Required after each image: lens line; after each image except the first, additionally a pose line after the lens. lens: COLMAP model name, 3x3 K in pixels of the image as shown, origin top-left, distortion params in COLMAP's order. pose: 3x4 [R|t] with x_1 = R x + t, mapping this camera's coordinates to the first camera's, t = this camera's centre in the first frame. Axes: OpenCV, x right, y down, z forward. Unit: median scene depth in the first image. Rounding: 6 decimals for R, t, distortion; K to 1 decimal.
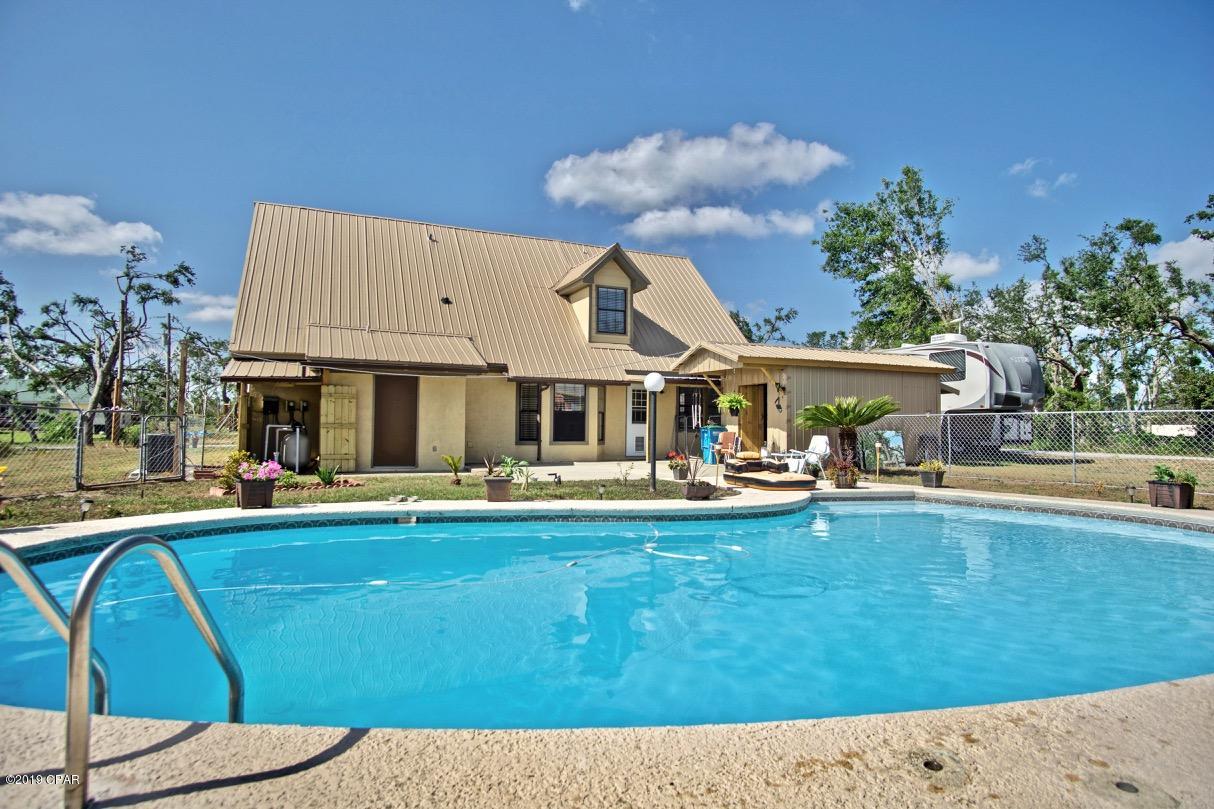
lens RADIAL K [[650.8, 0, 607.9], [0, 650.8, 393.7], [0, 0, 1]] dist [-0.033161, 0.007994]
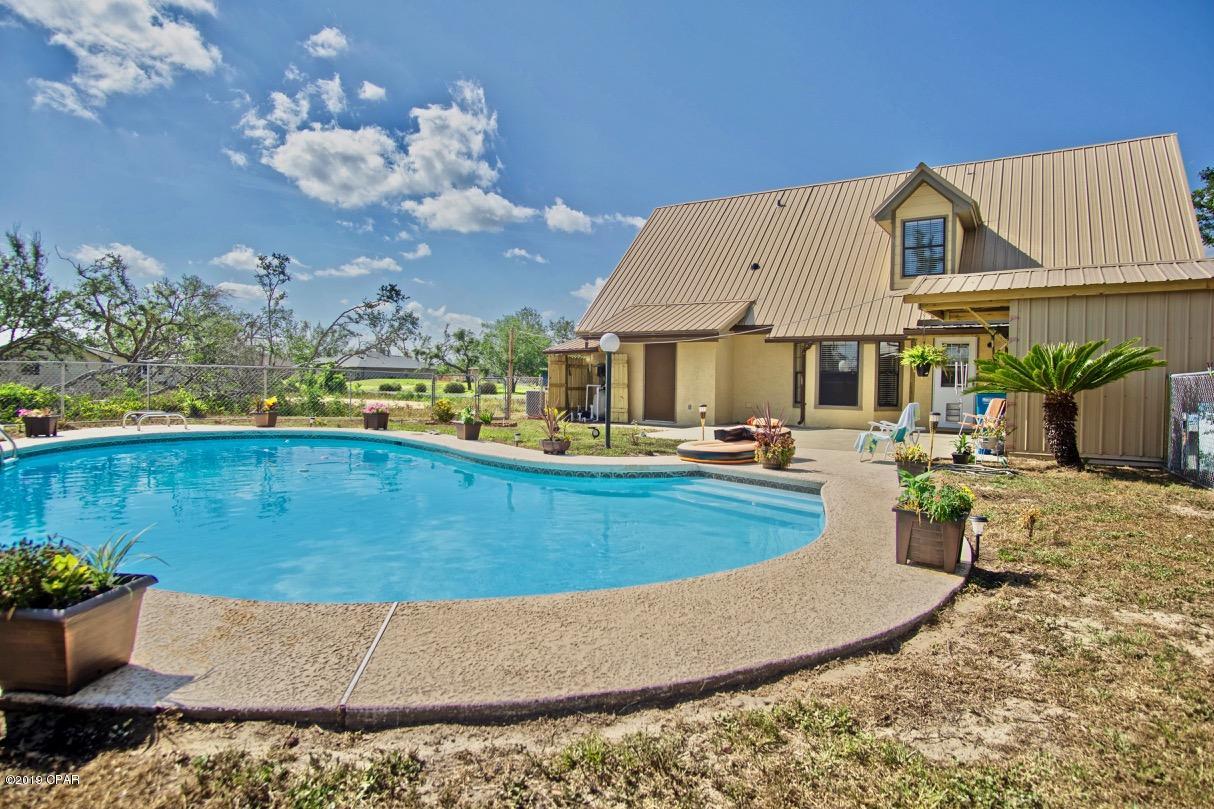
lens RADIAL K [[650.8, 0, 607.9], [0, 650.8, 393.7], [0, 0, 1]] dist [-0.033161, 0.007994]
pose [[0.523854, 0.017235, -0.851633, 0.529012], [0.030929, 0.998751, 0.039238, 0.011762], [0.851246, -0.046895, 0.522667, 0.256827]]
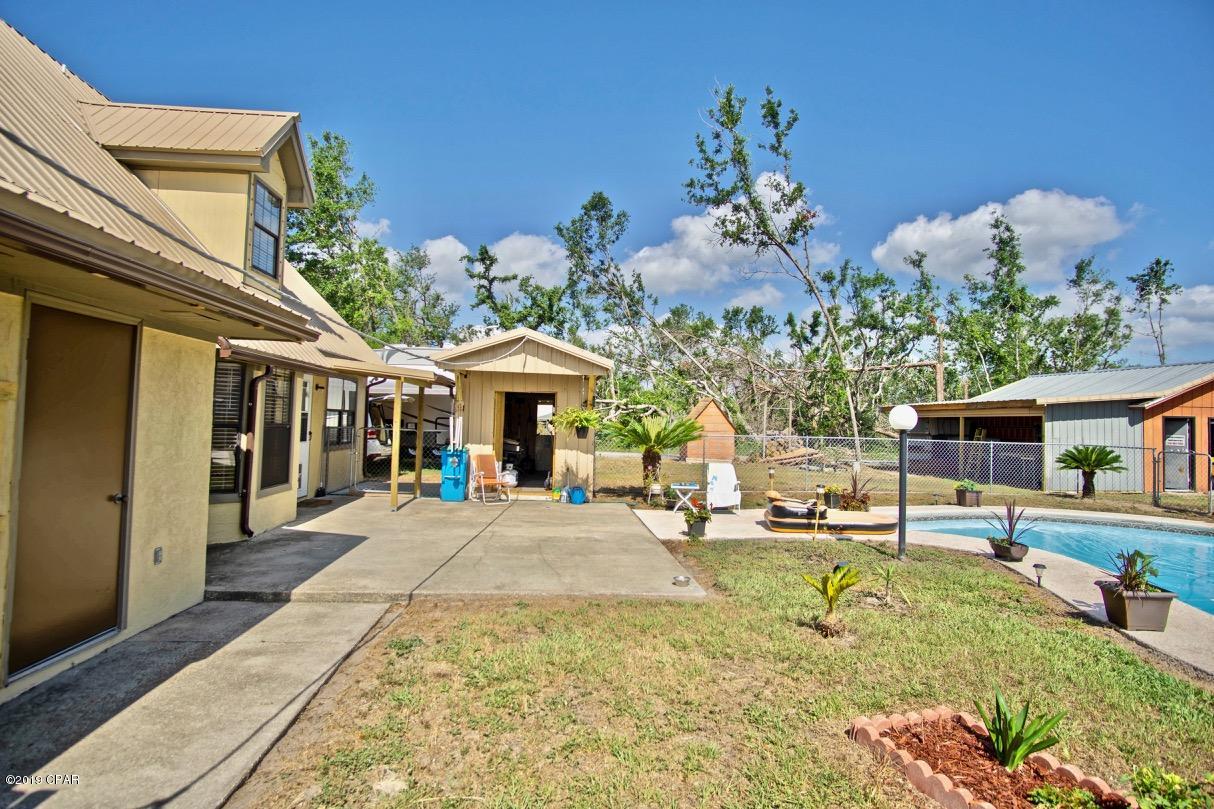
lens RADIAL K [[650.8, 0, 607.9], [0, 650.8, 393.7], [0, 0, 1]] dist [-0.033161, 0.007994]
pose [[0.334957, 0.041631, 0.941313, -0.427229], [-0.069846, 0.997372, -0.019256, -0.004164], [-0.939641, -0.059297, 0.336984, 0.595938]]
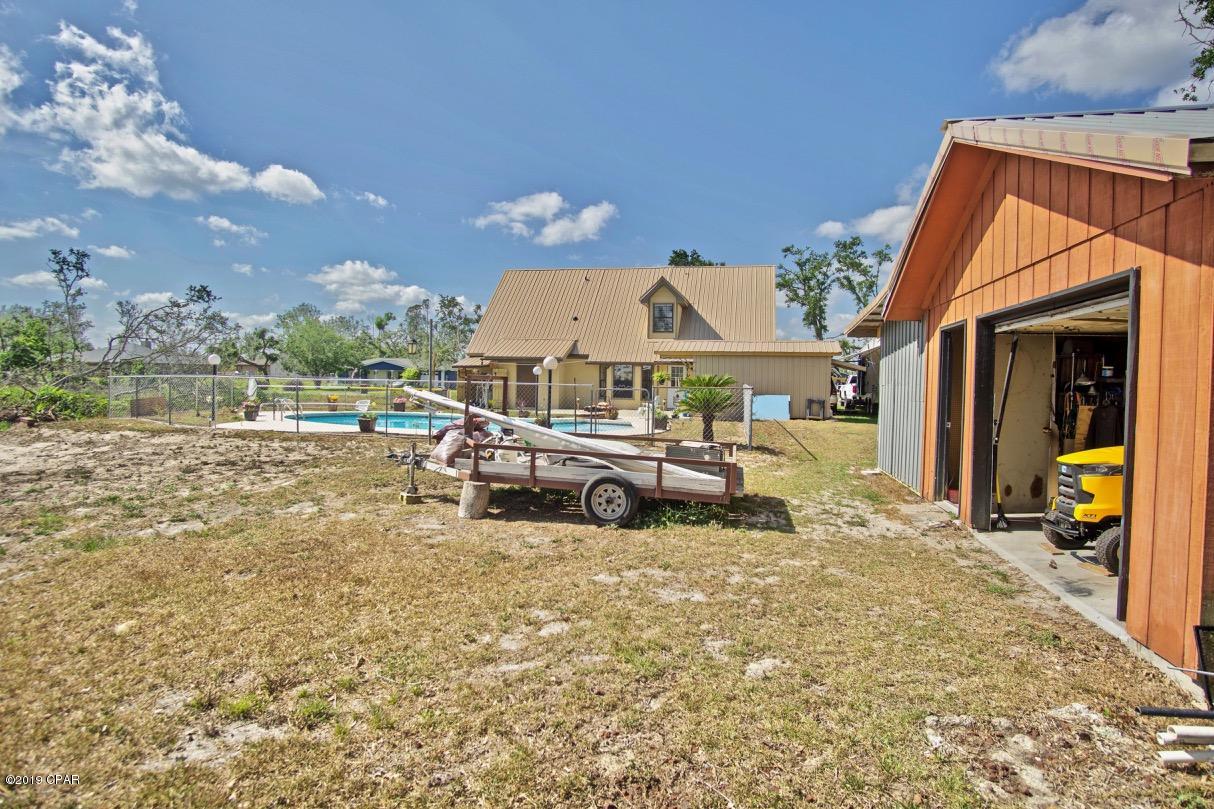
lens RADIAL K [[650.8, 0, 607.9], [0, 650.8, 393.7], [0, 0, 1]] dist [-0.033161, 0.007994]
pose [[0.791979, 0.020925, -0.610189, 0.962099], [0.015940, 0.998363, 0.054927, -0.033917], [0.610340, -0.053227, 0.790349, -0.401118]]
